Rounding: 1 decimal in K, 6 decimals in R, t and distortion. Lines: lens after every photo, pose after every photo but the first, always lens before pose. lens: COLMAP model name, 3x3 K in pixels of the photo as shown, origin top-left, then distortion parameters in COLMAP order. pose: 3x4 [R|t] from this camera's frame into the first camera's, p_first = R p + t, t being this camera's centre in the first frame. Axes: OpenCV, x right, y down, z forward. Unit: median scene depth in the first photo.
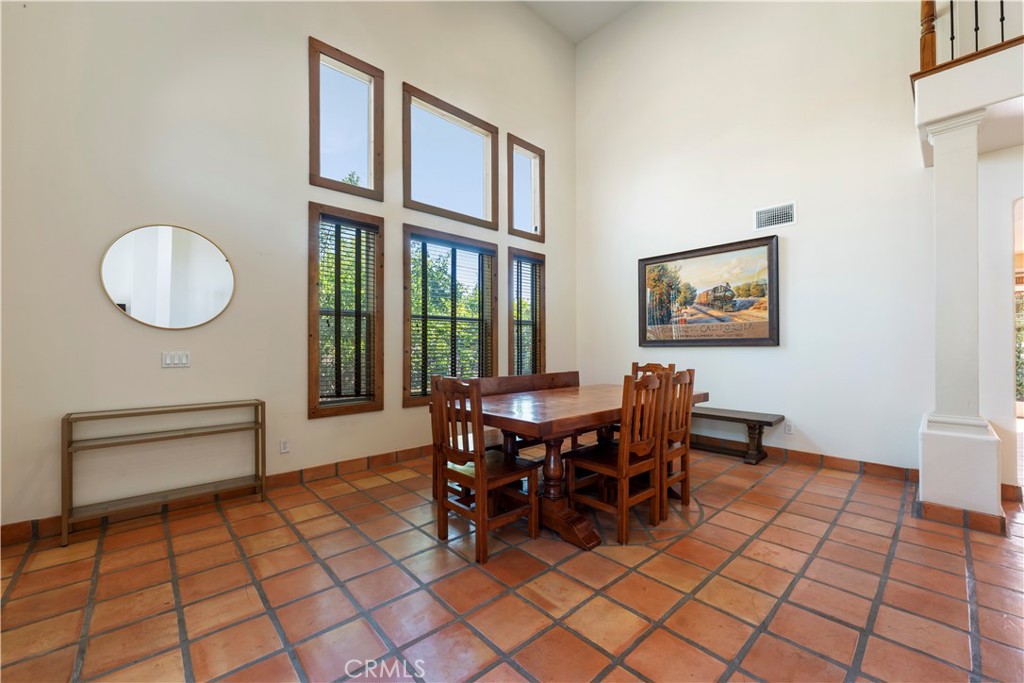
lens RADIAL K [[403.5, 0, 508.5], [0, 403.5, 342.9], [0, 0, 1]] dist [-0.001125, -0.000869]
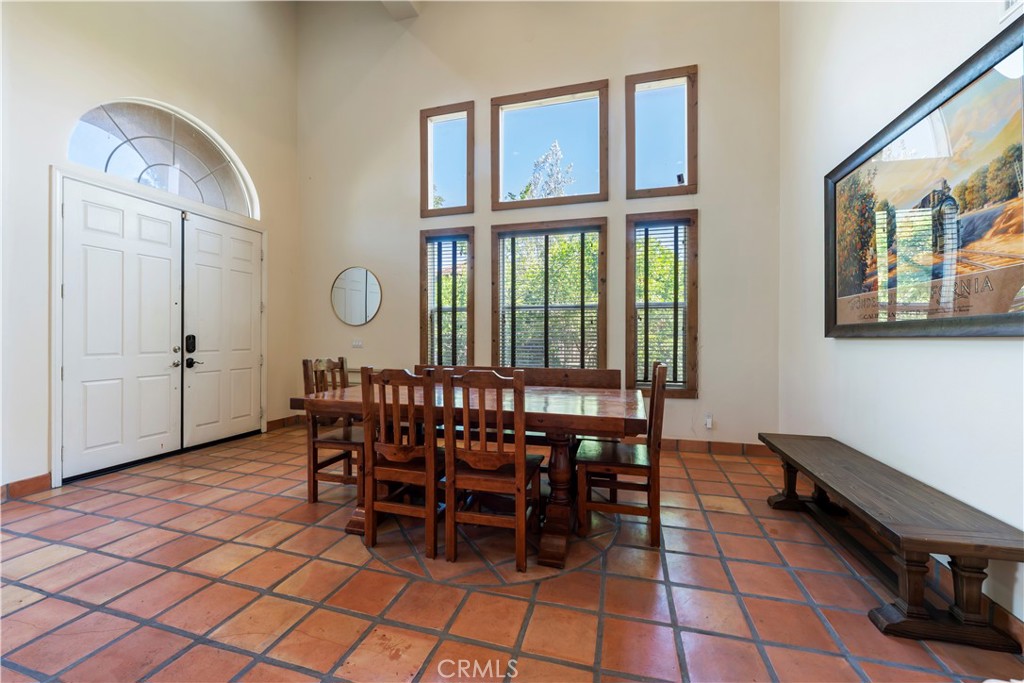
lens RADIAL K [[403.5, 0, 505.7], [0, 403.5, 338.0], [0, 0, 1]] dist [-0.001125, -0.000869]
pose [[0.524738, 0.004869, -0.851250, 0.740342], [0.002359, 0.999971, 0.007174, 0.005813], [0.851261, -0.005772, 0.524712, 0.464714]]
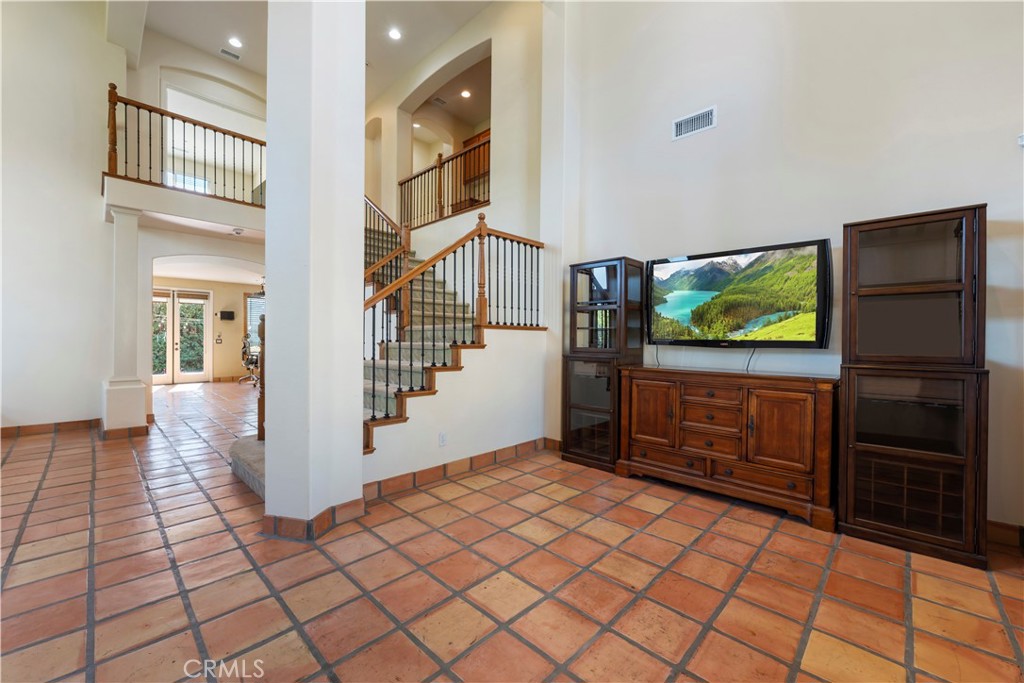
lens RADIAL K [[403.5, 0, 511.6], [0, 403.5, 339.1], [0, 0, 1]] dist [-0.001125, -0.000869]
pose [[-0.066940, -0.003284, 0.997752, -0.518953], [-0.013602, 0.999905, 0.002379, -0.008921], [-0.997664, -0.013412, -0.066978, -0.389771]]
